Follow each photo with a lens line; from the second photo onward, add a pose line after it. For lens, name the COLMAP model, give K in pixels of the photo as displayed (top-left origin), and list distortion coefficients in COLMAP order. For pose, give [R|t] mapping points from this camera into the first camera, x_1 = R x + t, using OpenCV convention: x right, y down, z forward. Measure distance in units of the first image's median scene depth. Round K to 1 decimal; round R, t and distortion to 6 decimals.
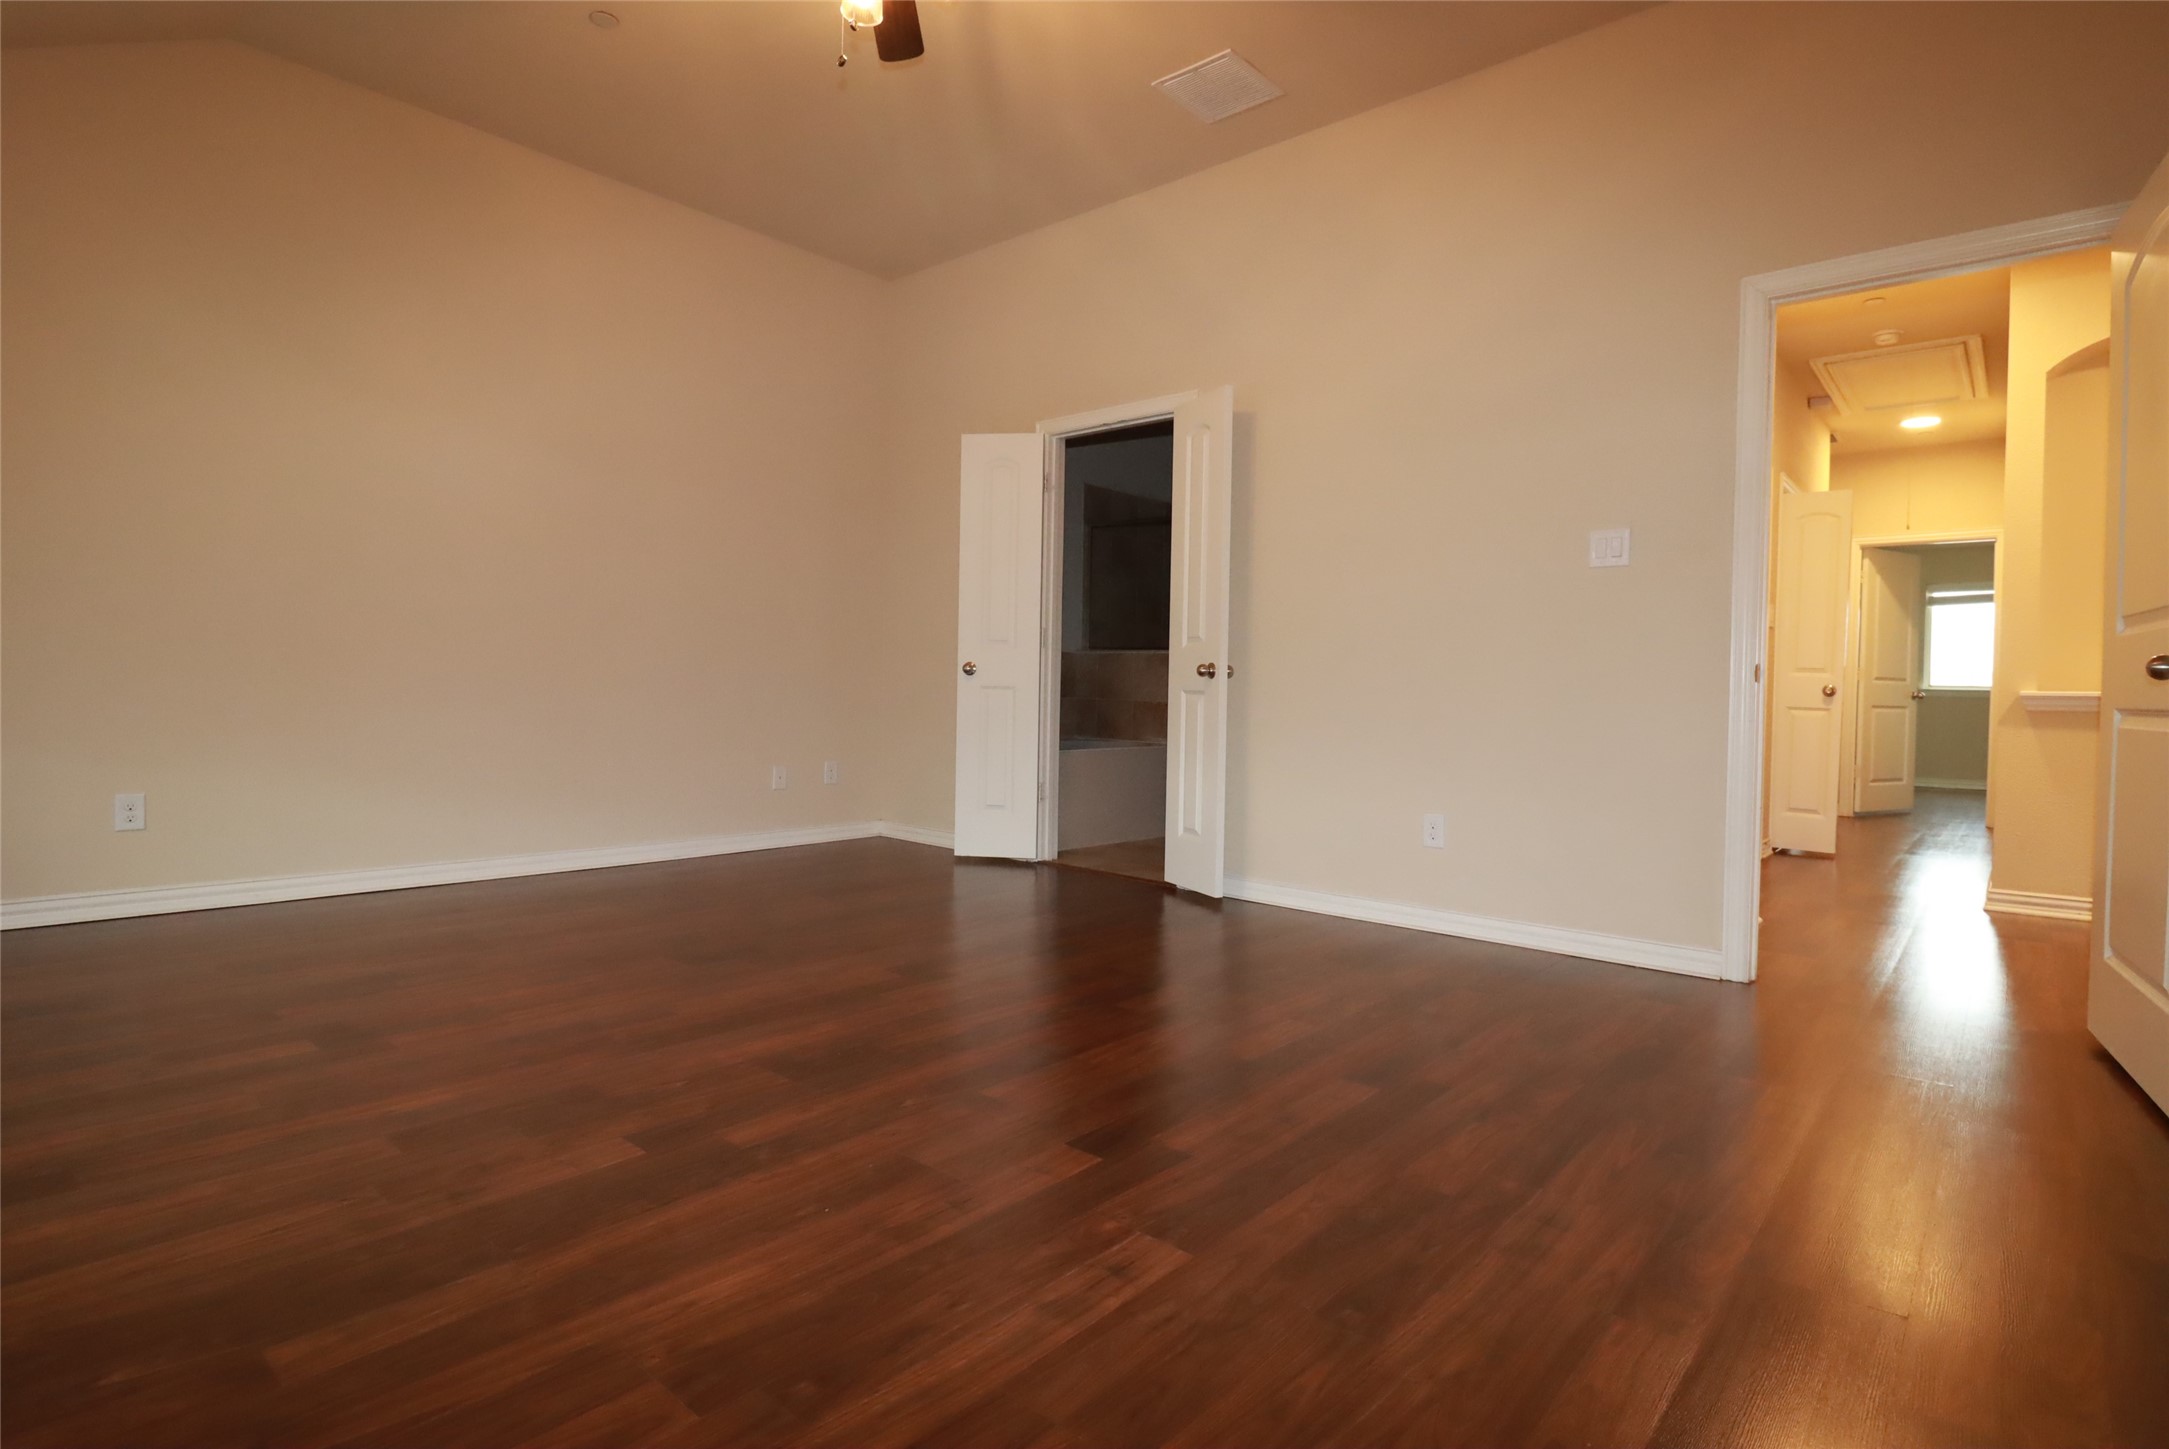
lens RADIAL K [[1114.9, 0, 1091.9], [0, 1114.9, 705.3], [0, 0, 1]] dist [-0.001225, -0.010509]
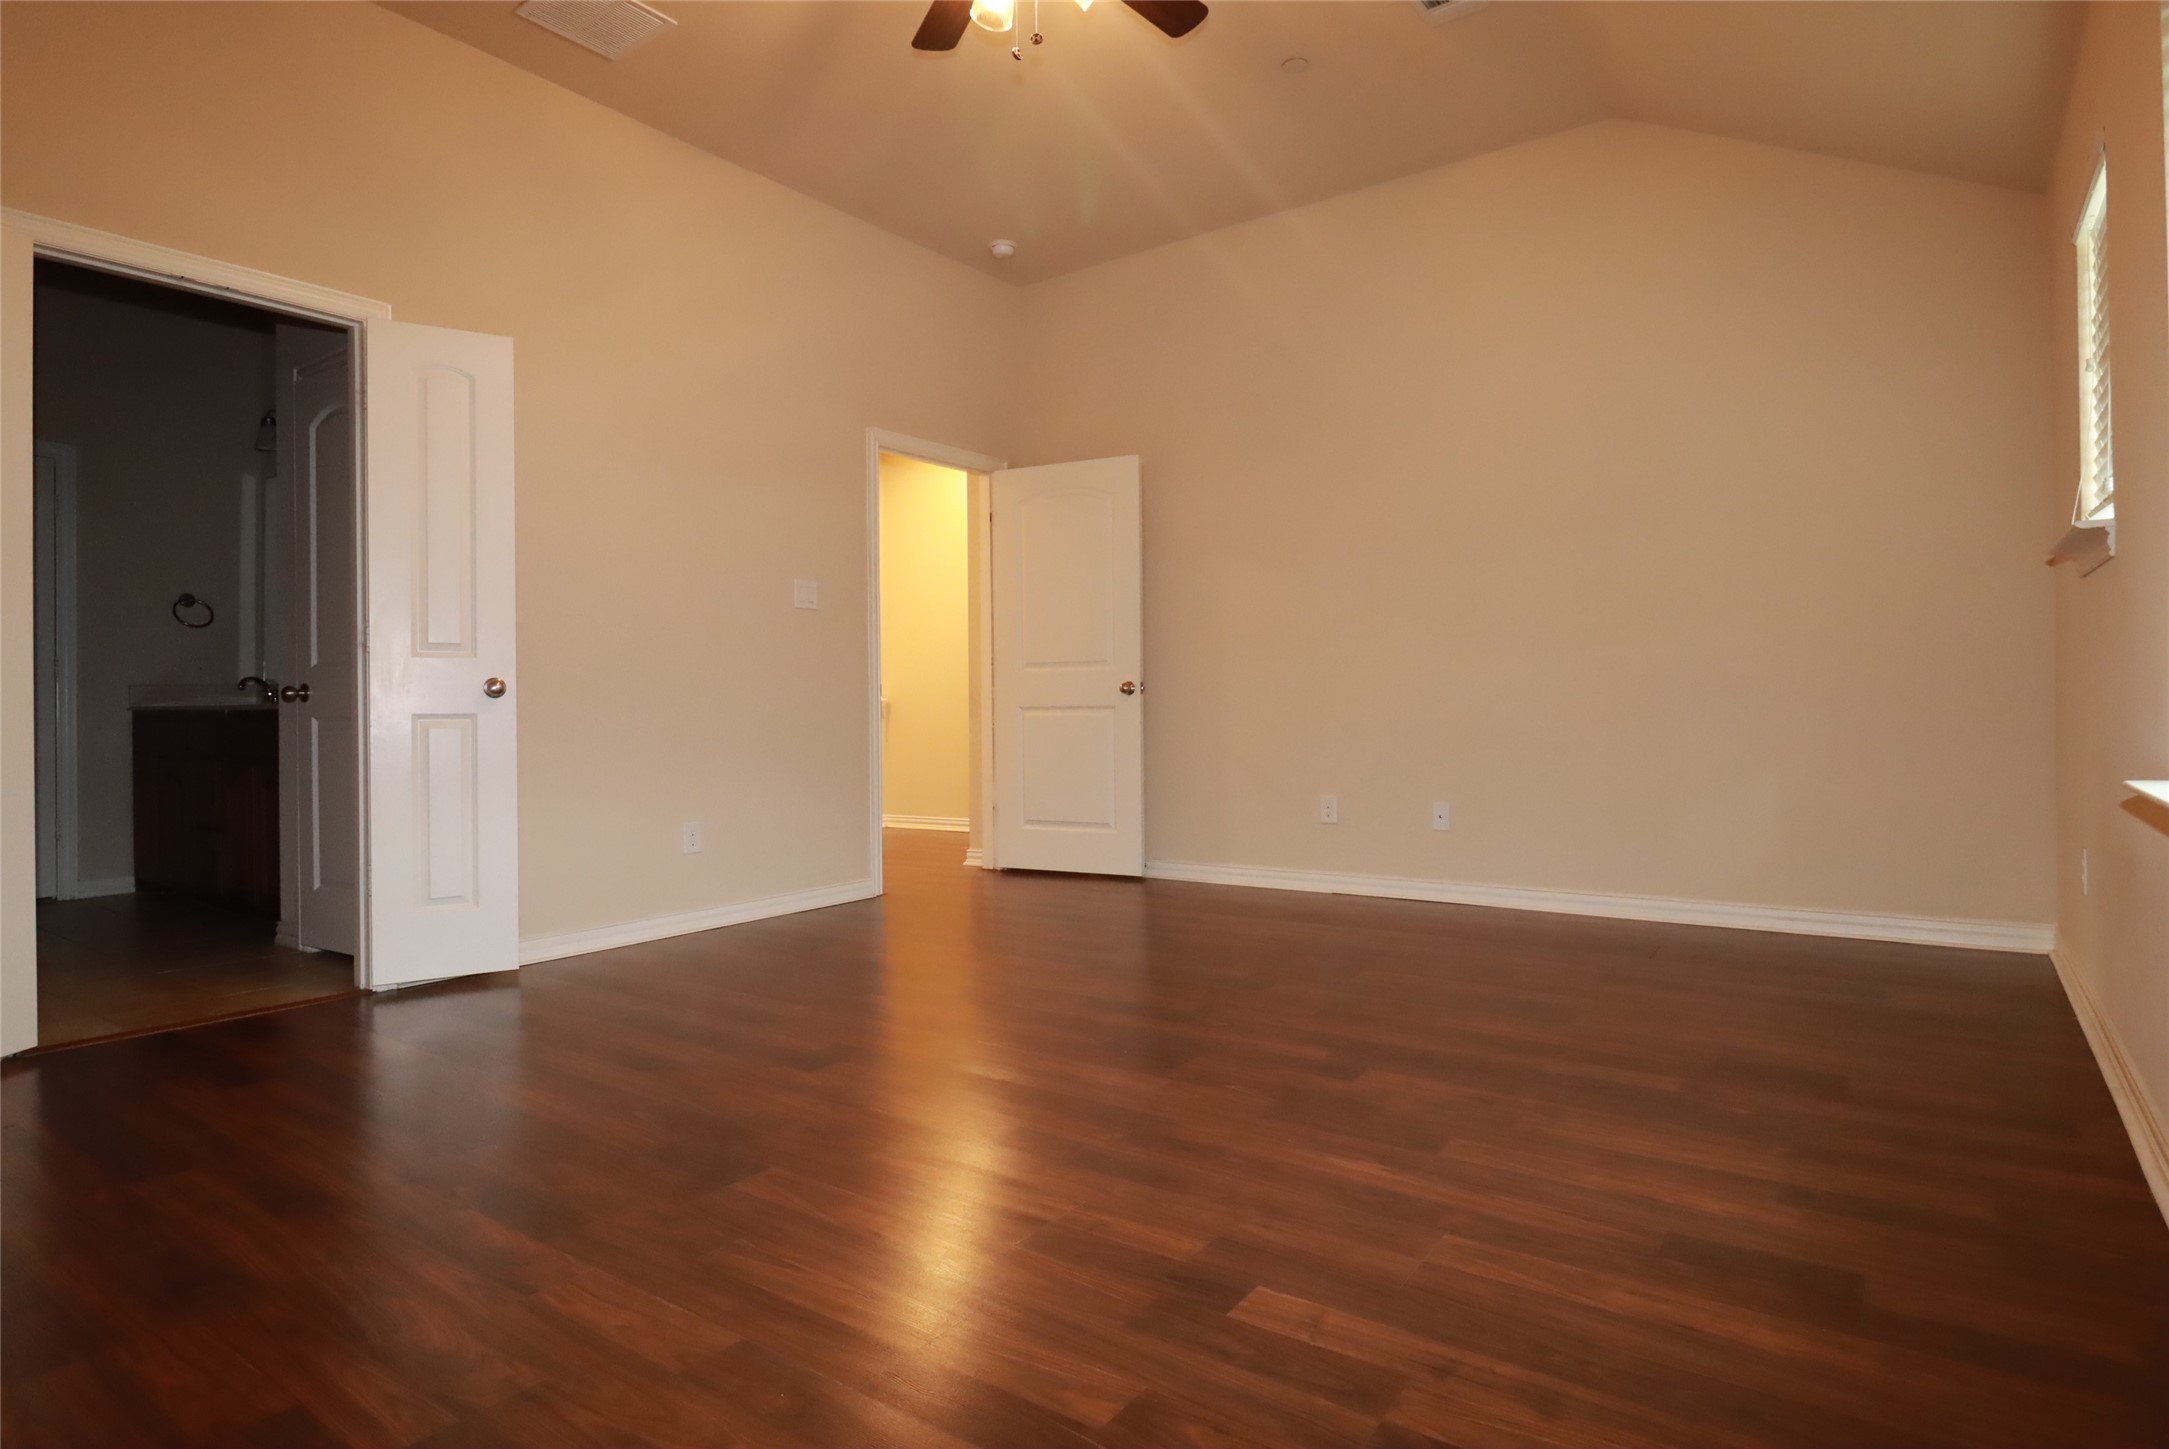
lens RADIAL K [[1204.1, 0, 1094.7], [0, 1204.1, 716.1], [0, 0, 1]] dist [0.001574, -0.012855]
pose [[-0.124789, -0.029538, 0.991744, -0.836996], [0.013879, 0.999407, 0.031512, -0.032534], [-0.992086, 0.017697, -0.124305, 0.711441]]
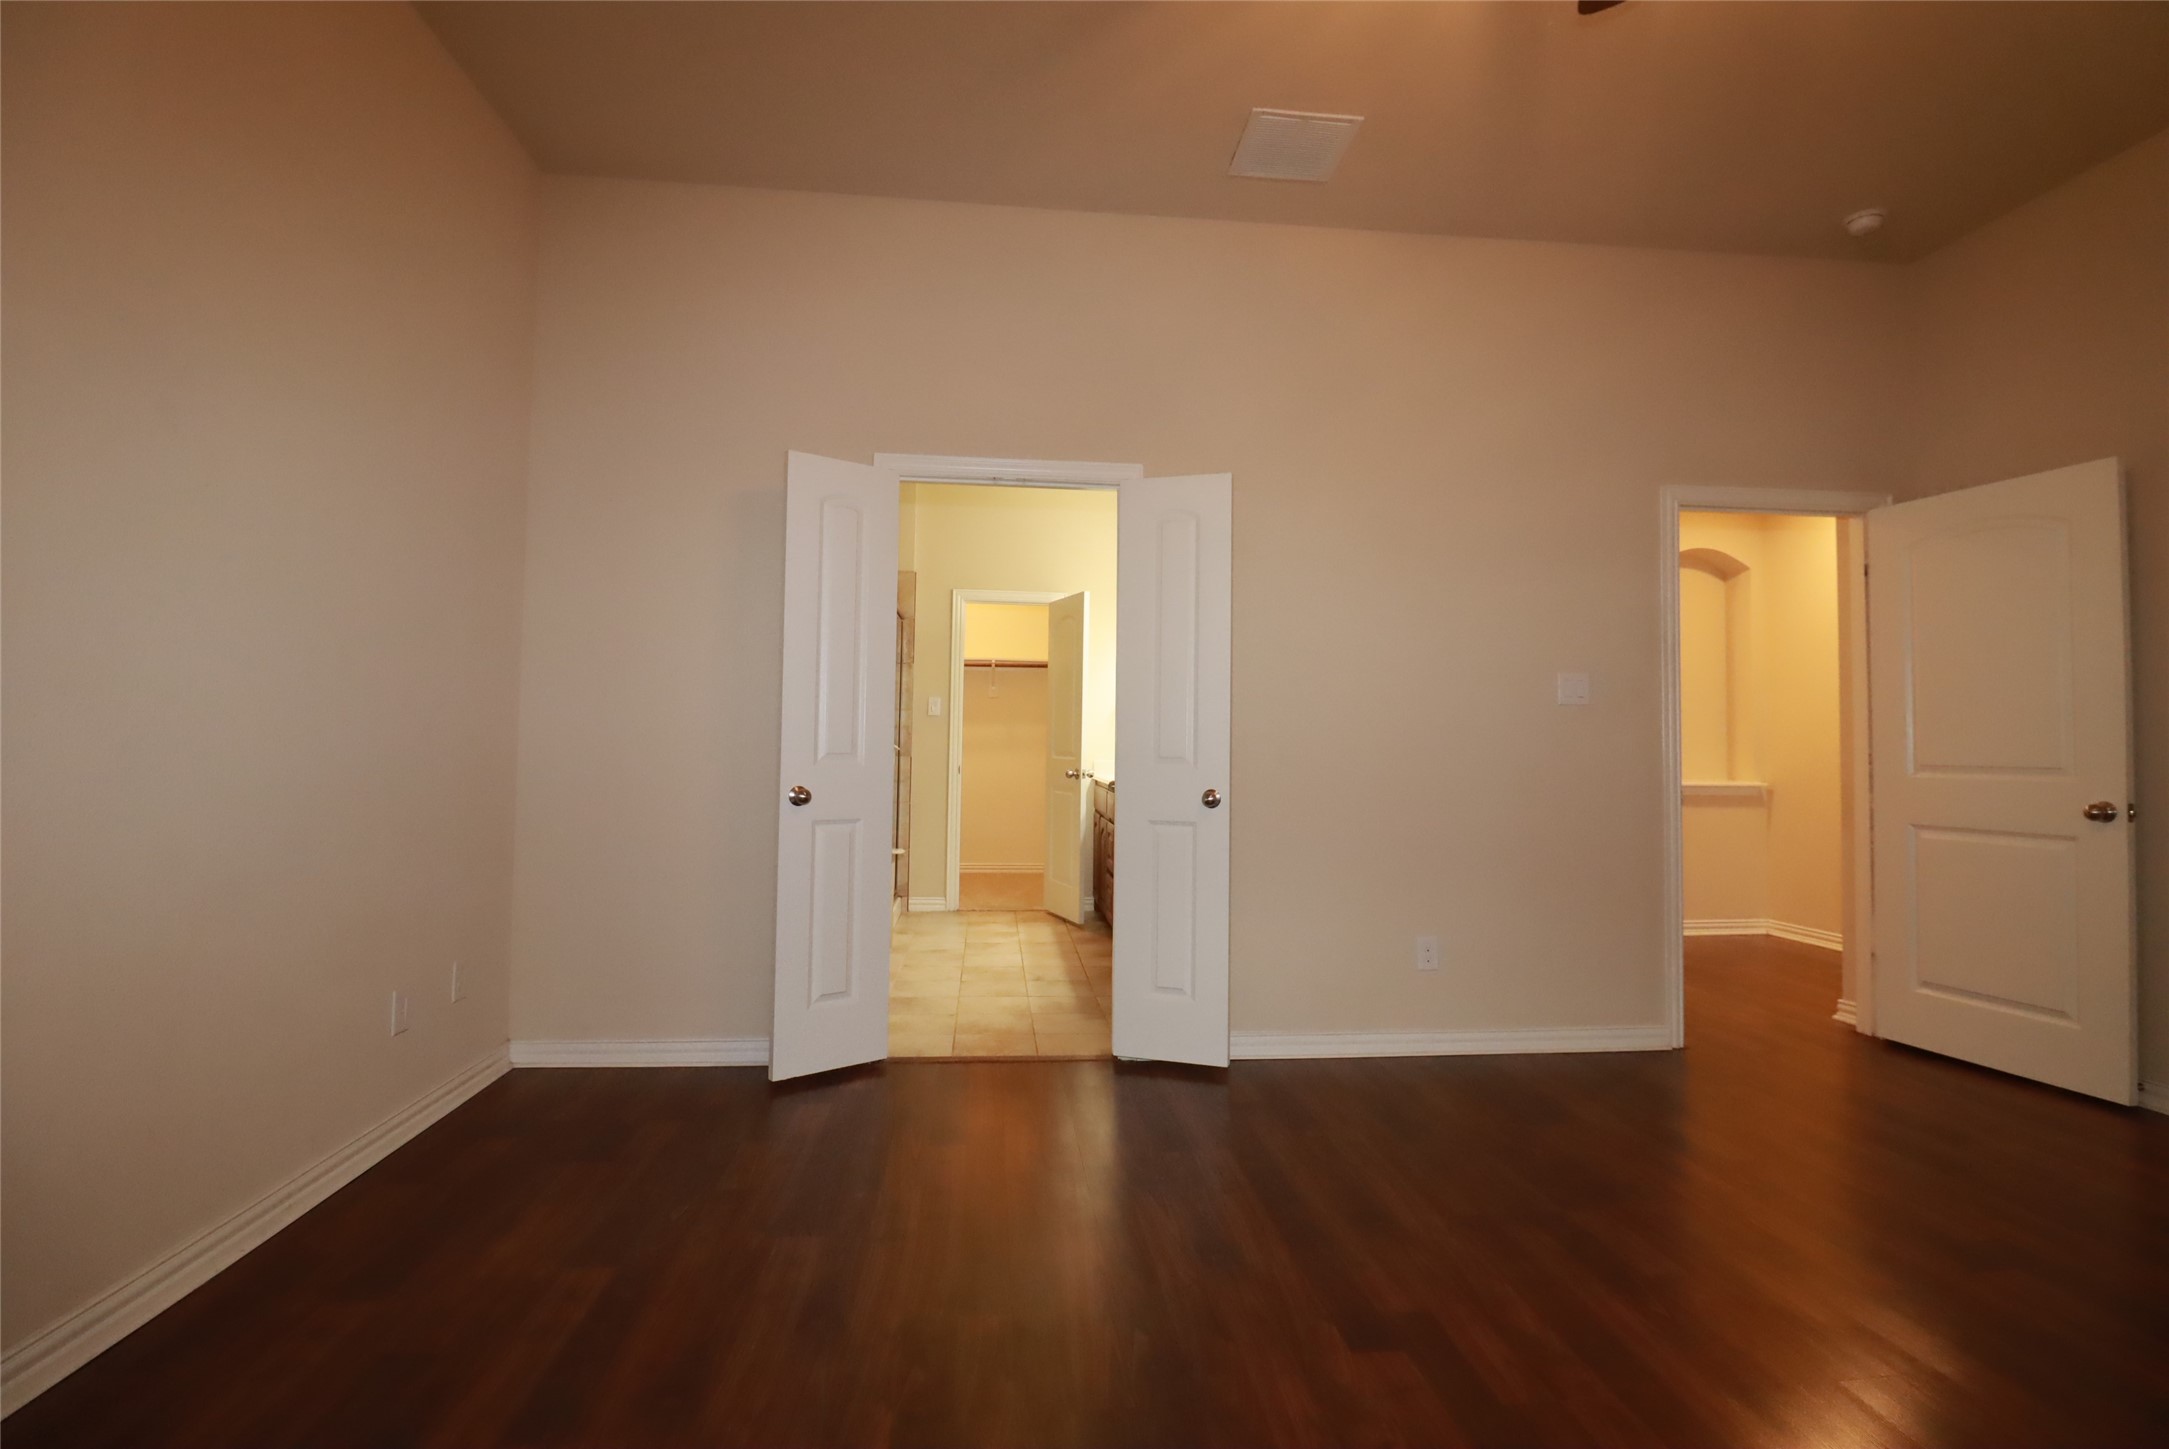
lens RADIAL K [[1044.4, 0, 1022.4], [0, 1044.4, 709.8], [0, 0, 1]] dist [0.000913, -0.012072]
pose [[0.673144, 0.009644, 0.739449, -0.610199], [0.012532, 0.999623, -0.024446, -0.085144], [-0.739405, 0.025722, 0.672769, 0.587396]]
